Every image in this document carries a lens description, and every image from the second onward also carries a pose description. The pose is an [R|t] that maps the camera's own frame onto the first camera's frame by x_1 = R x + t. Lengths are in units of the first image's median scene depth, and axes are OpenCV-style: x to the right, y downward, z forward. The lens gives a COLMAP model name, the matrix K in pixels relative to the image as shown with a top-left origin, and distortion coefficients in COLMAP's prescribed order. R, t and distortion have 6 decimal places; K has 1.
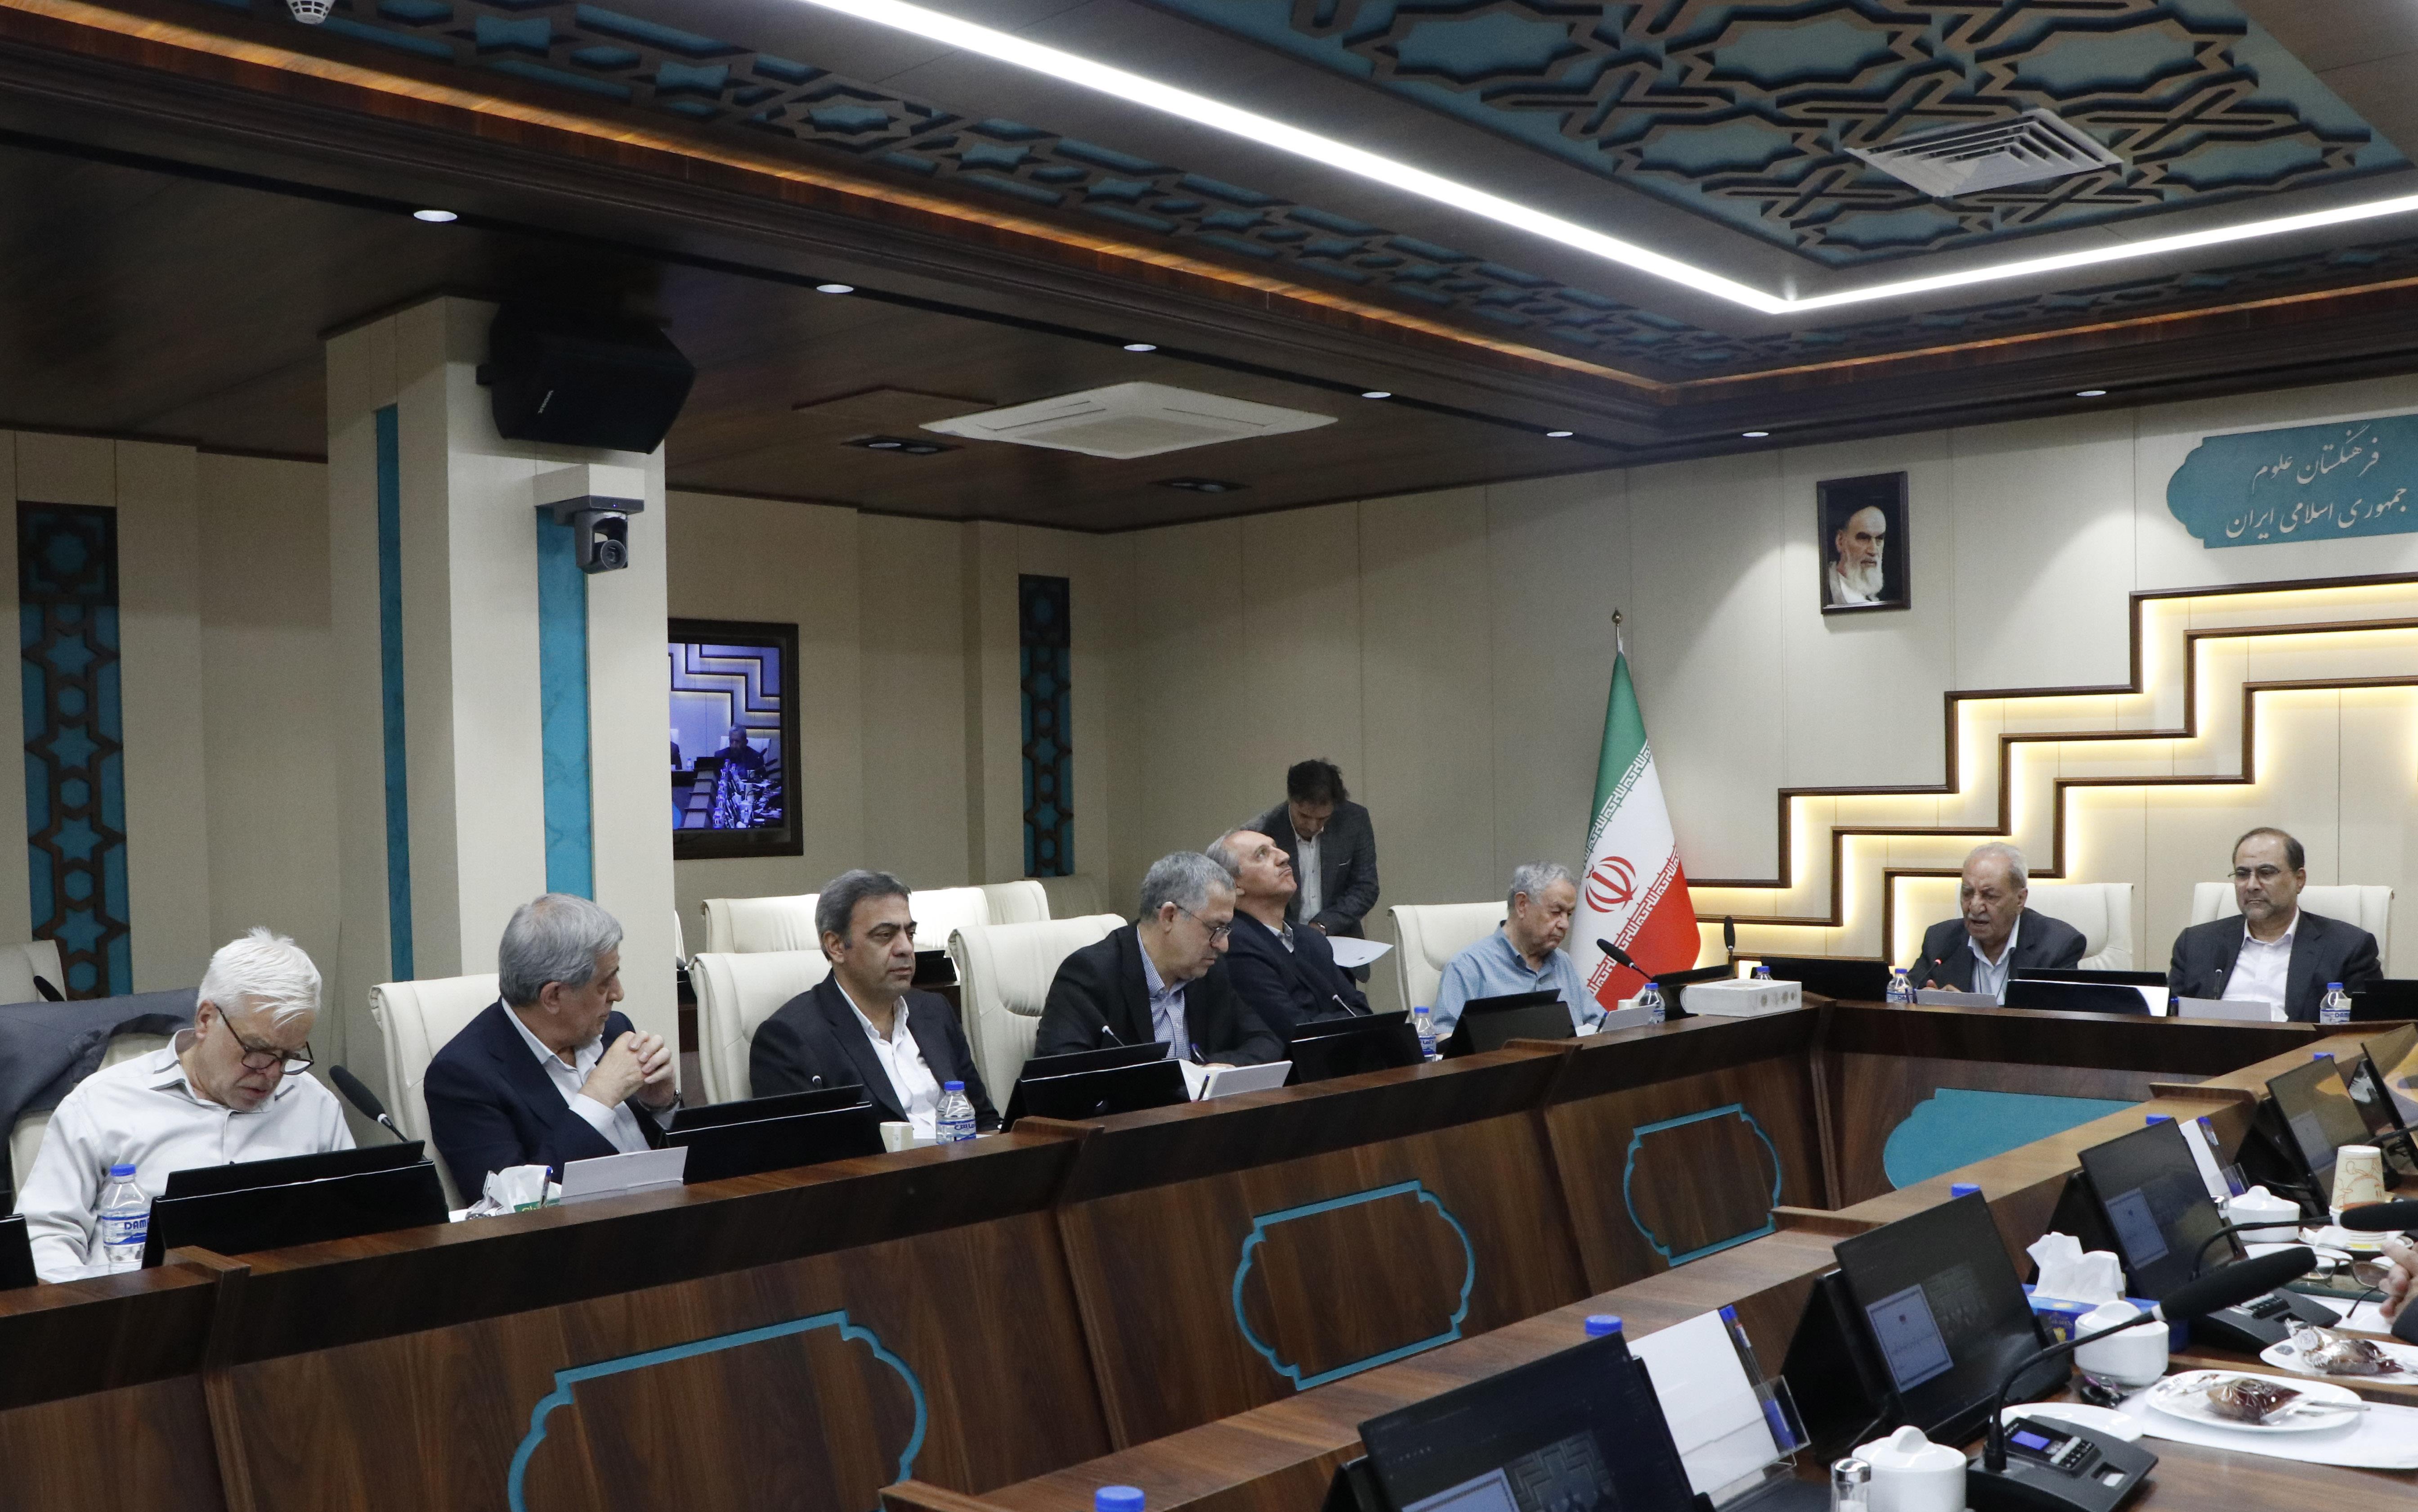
lens RADIAL K [[2211.7, 0, 1238.0], [0, 2211.7, 897.5], [0, 0, 1]] dist [-0.155107, 0.169906]
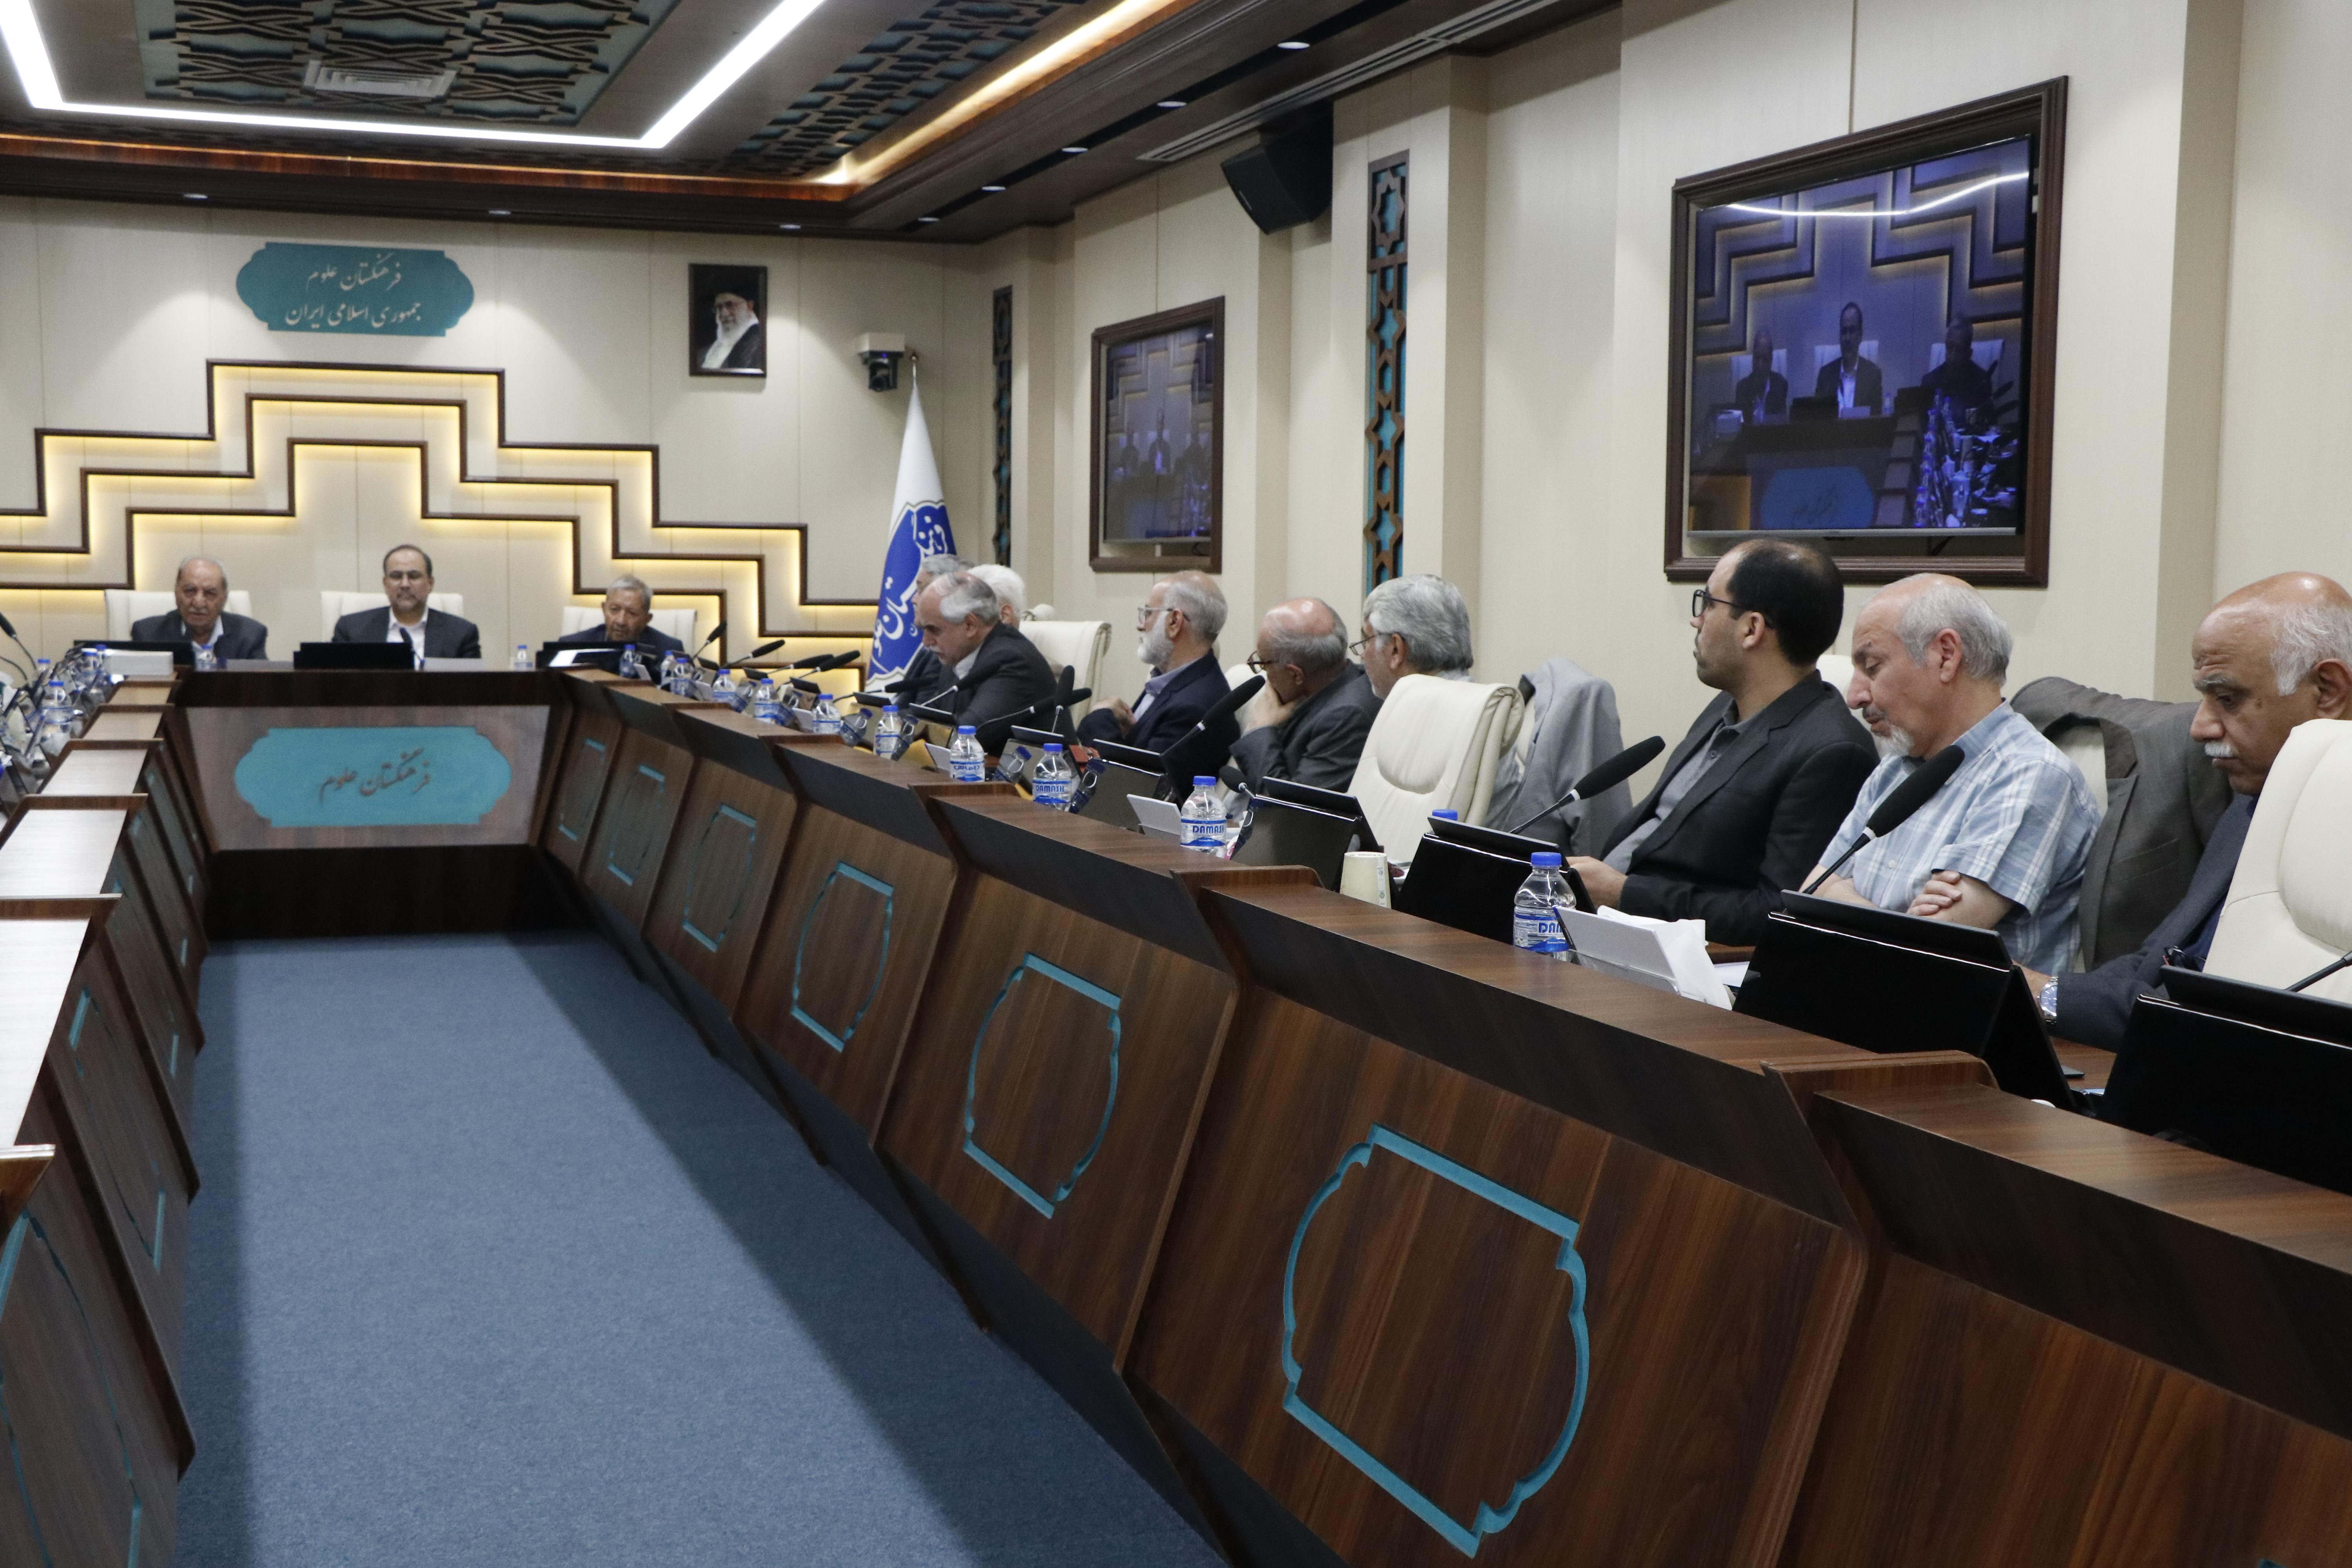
lens RADIAL K [[2913.4, 0, 1172.5], [0, 2913.4, 813.3], [0, 0, 1]] dist [-0.025701, 0.381066]
pose [[0.507554, -0.053352, 0.859967, -0.709409], [0.018386, 0.998524, 0.051096, 0.041170], [-0.861424, -0.010123, 0.507786, -0.313126]]
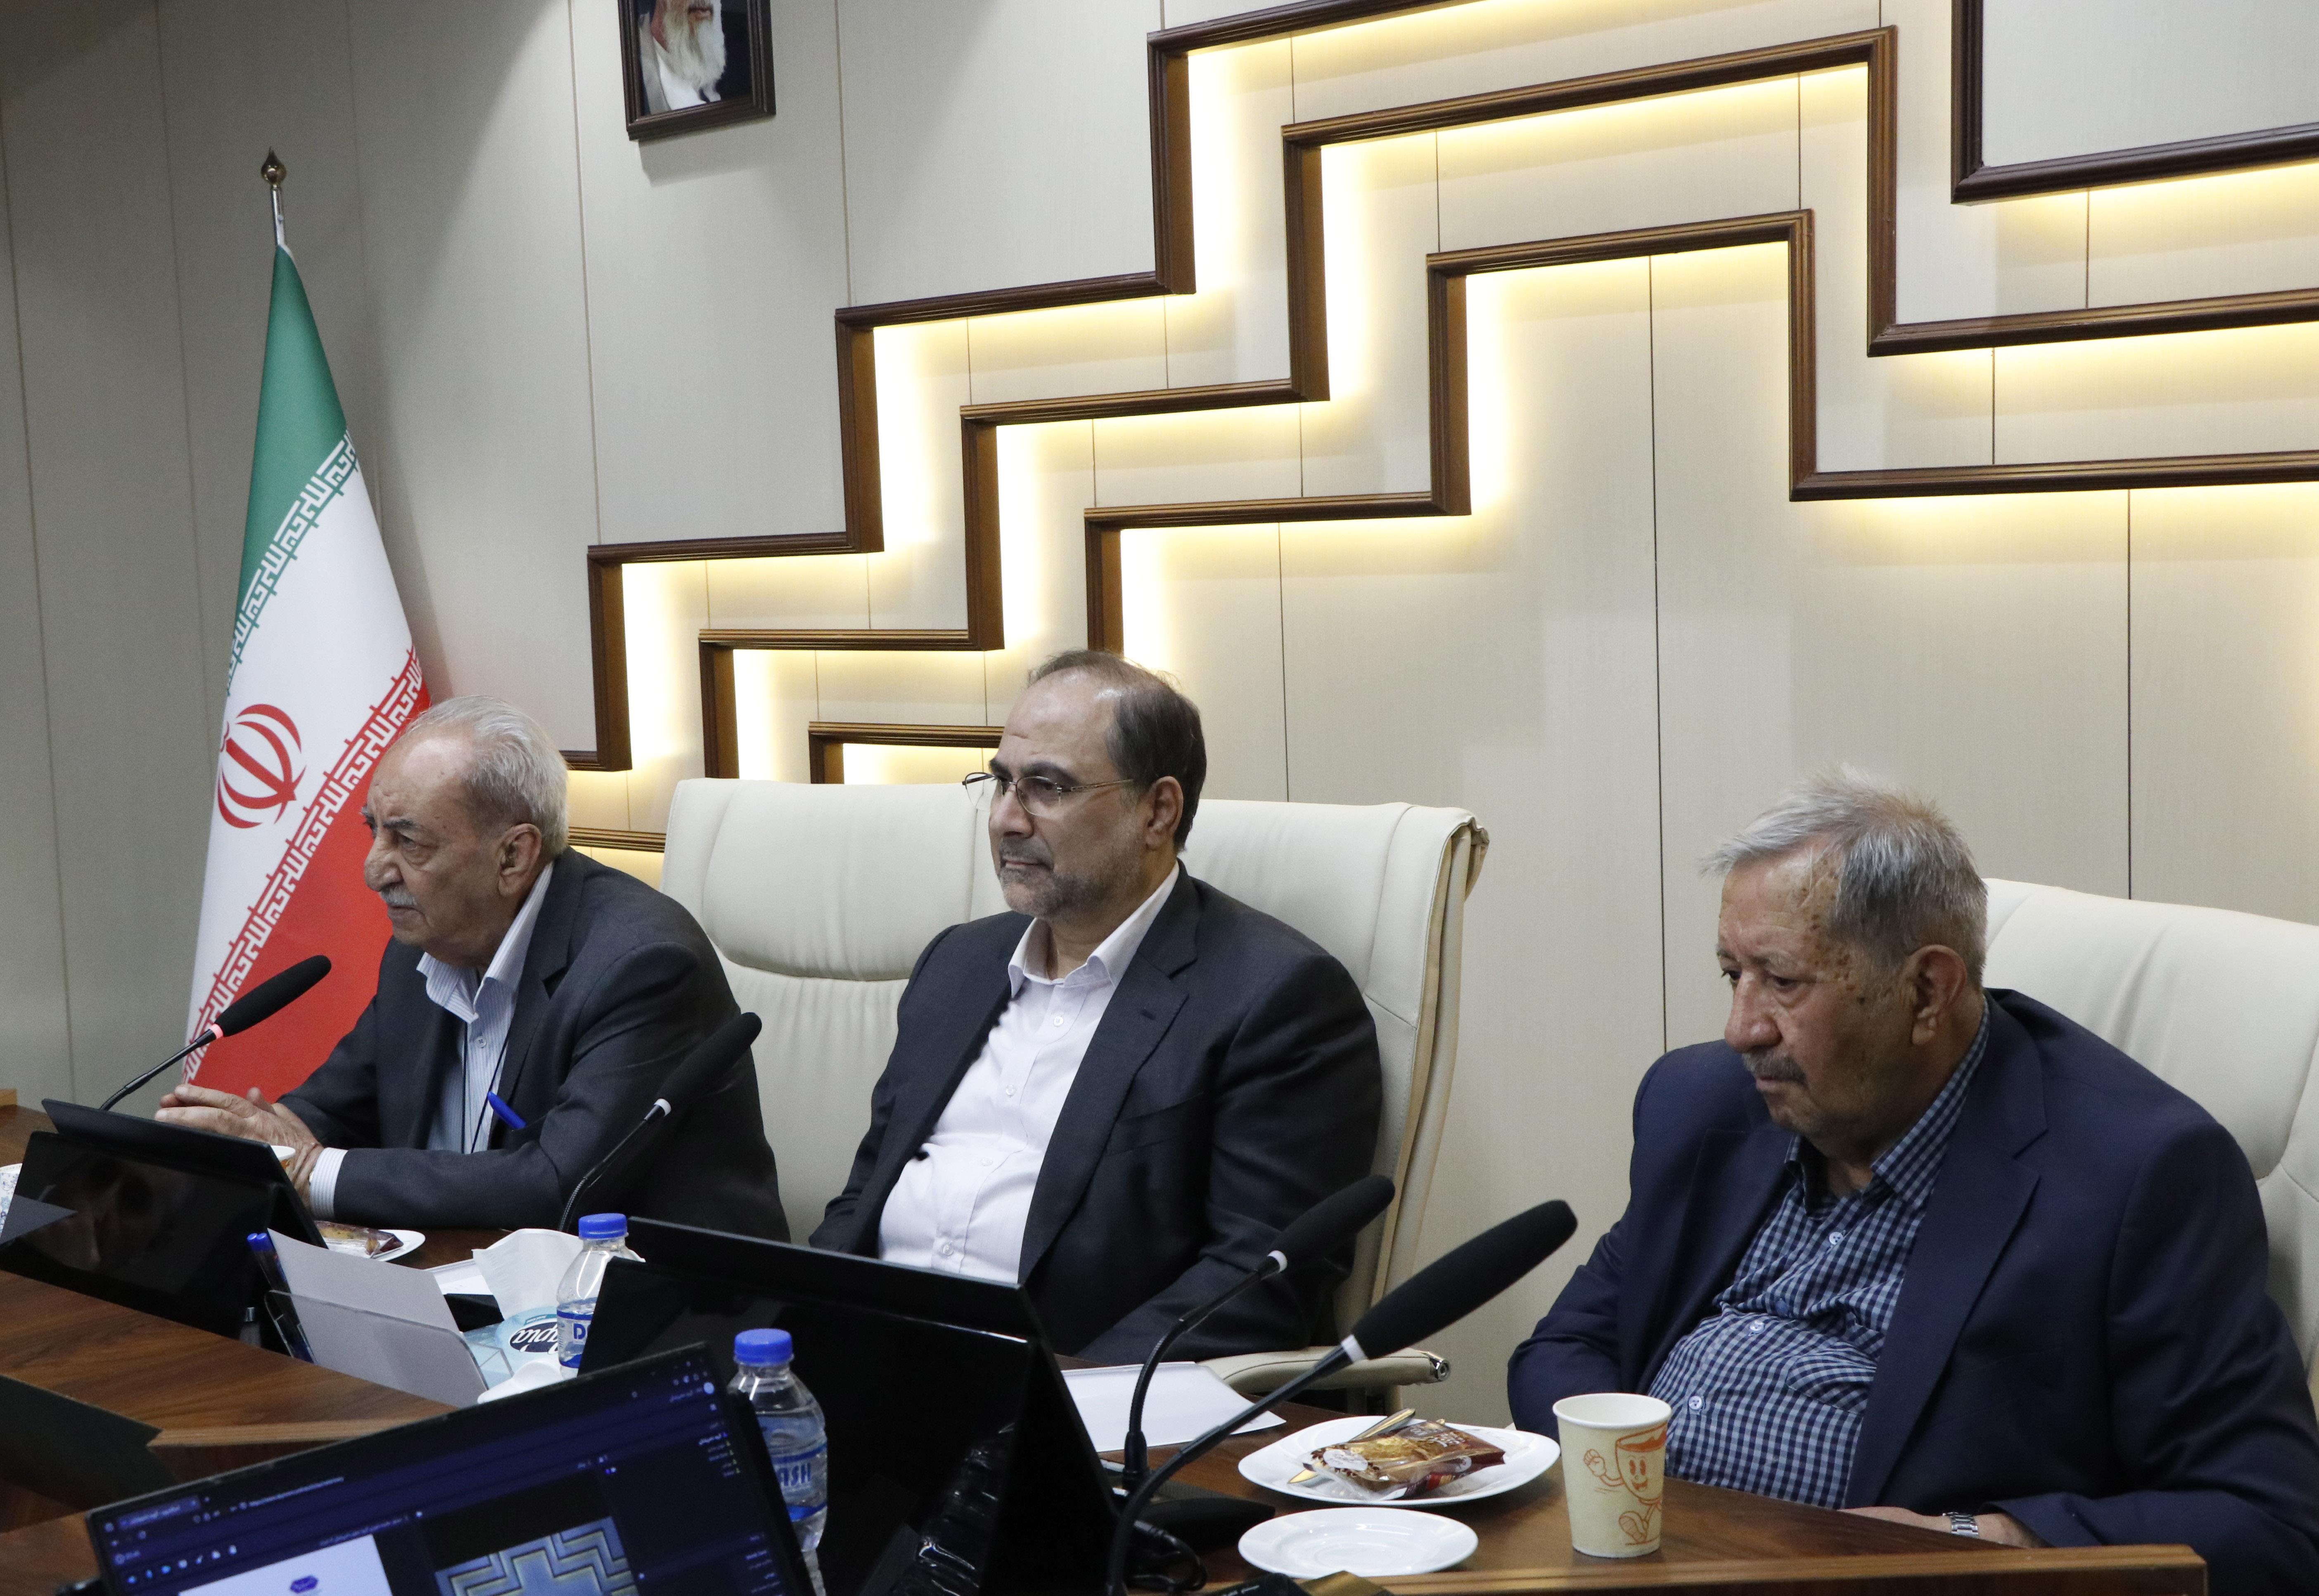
lens RADIAL K [[3177.5, 0, 1083.1], [0, 3177.5, 829.7], [0, 0, 1]] dist [-0.076414, 0.734842]
pose [[0.997077, -0.015188, -0.074877, 0.408410], [0.018759, 0.998708, 0.047217, -0.021676], [0.074063, -0.048484, 0.996074, 0.380736]]
